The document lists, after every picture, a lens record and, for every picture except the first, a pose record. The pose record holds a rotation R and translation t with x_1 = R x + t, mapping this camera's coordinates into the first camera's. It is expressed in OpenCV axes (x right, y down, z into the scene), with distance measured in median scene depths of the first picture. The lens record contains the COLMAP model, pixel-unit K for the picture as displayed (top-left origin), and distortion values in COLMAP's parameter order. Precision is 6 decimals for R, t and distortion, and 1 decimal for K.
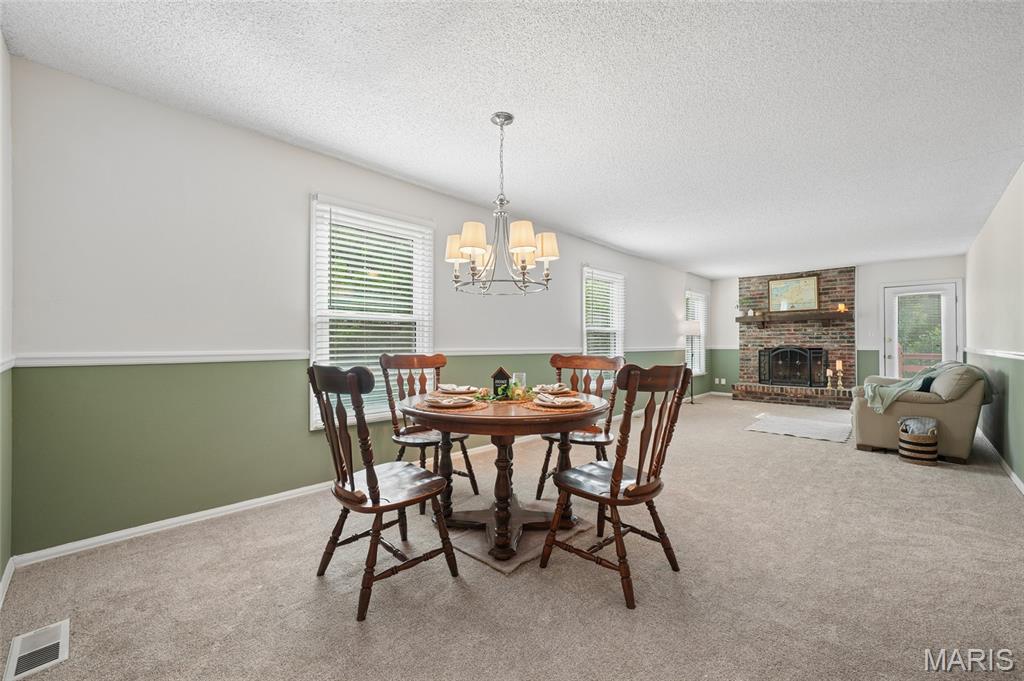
lens RADIAL K [[409.2, 0, 512.7], [0, 409.2, 342.3], [0, 0, 1]] dist [-0.000300, 0.000023]
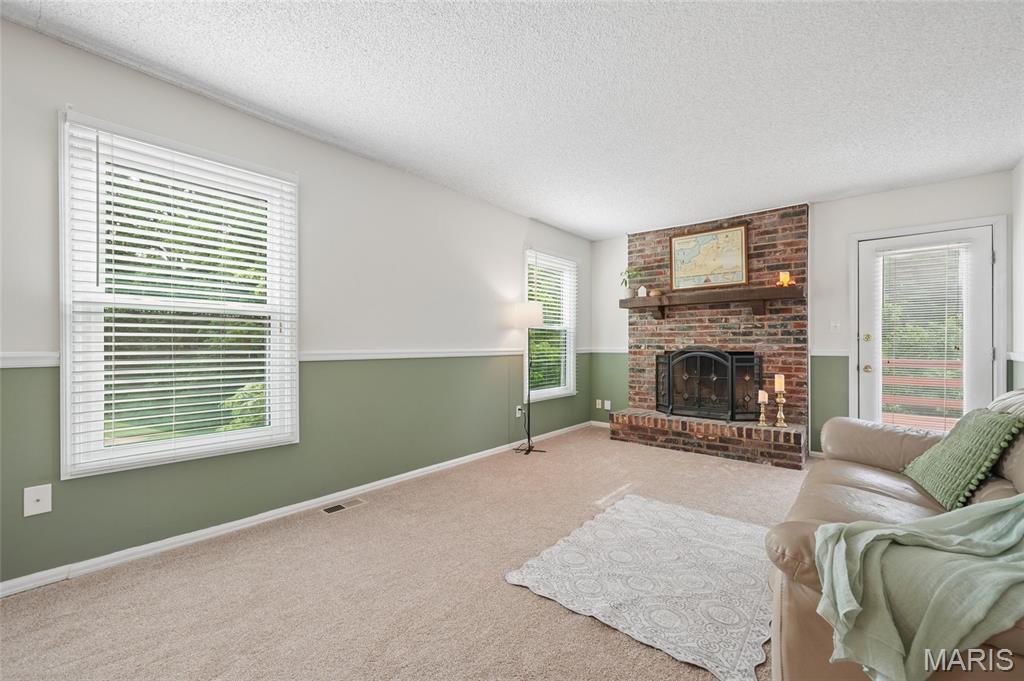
lens RADIAL K [[418.1, 0, 512.7], [0, 418.1, 344.8], [0, 0, 1]] dist [-0.000658, -0.000015]
pose [[0.997644, 0.002134, 0.068569, 0.382539], [-0.002458, 0.999986, 0.004655, 0.002492], [-0.068558, -0.004812, 0.997636, 0.442569]]
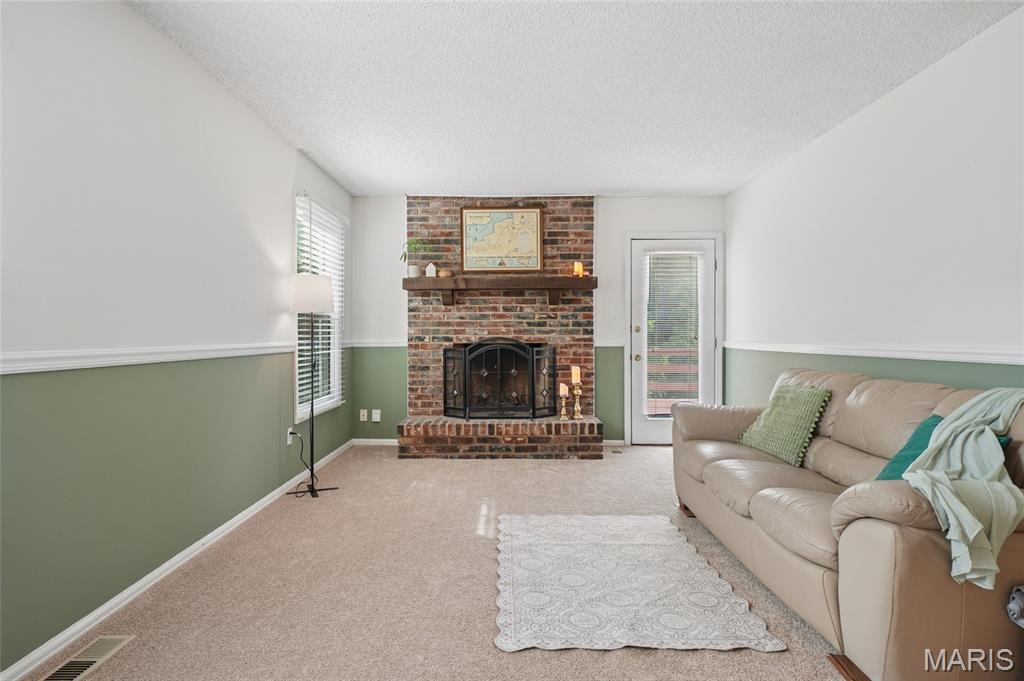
lens RADIAL K [[546.6, 0, 504.8], [0, 546.6, 340.5], [0, 0, 1]] dist [0.019737, 0.000304]
pose [[0.725600, -0.006931, 0.688082, 0.220662], [-0.002304, 0.999919, 0.012502, 0.001584], [-0.688113, -0.010657, 0.725525, 0.515425]]
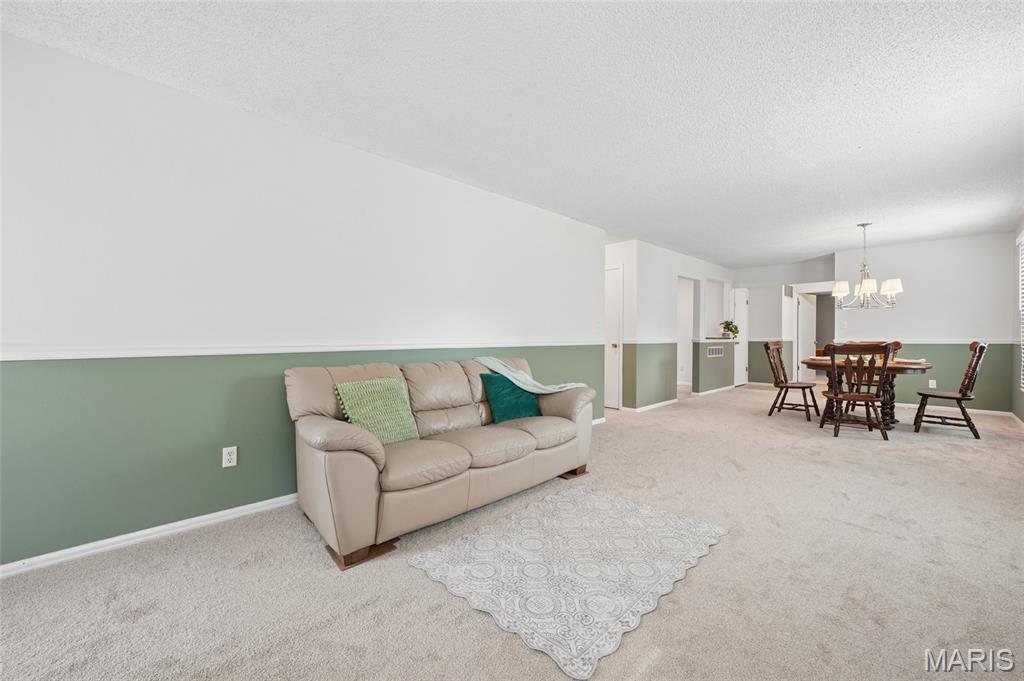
lens RADIAL K [[409.2, 0, 512.7], [0, 409.2, 342.3], [0, 0, 1]] dist [-0.000300, 0.000023]
pose [[-0.999765, 0.000905, 0.021643, 0.550718], [0.001108, 0.999956, 0.009364, 0.006303], [-0.021634, 0.009386, -0.999722, 1.014197]]
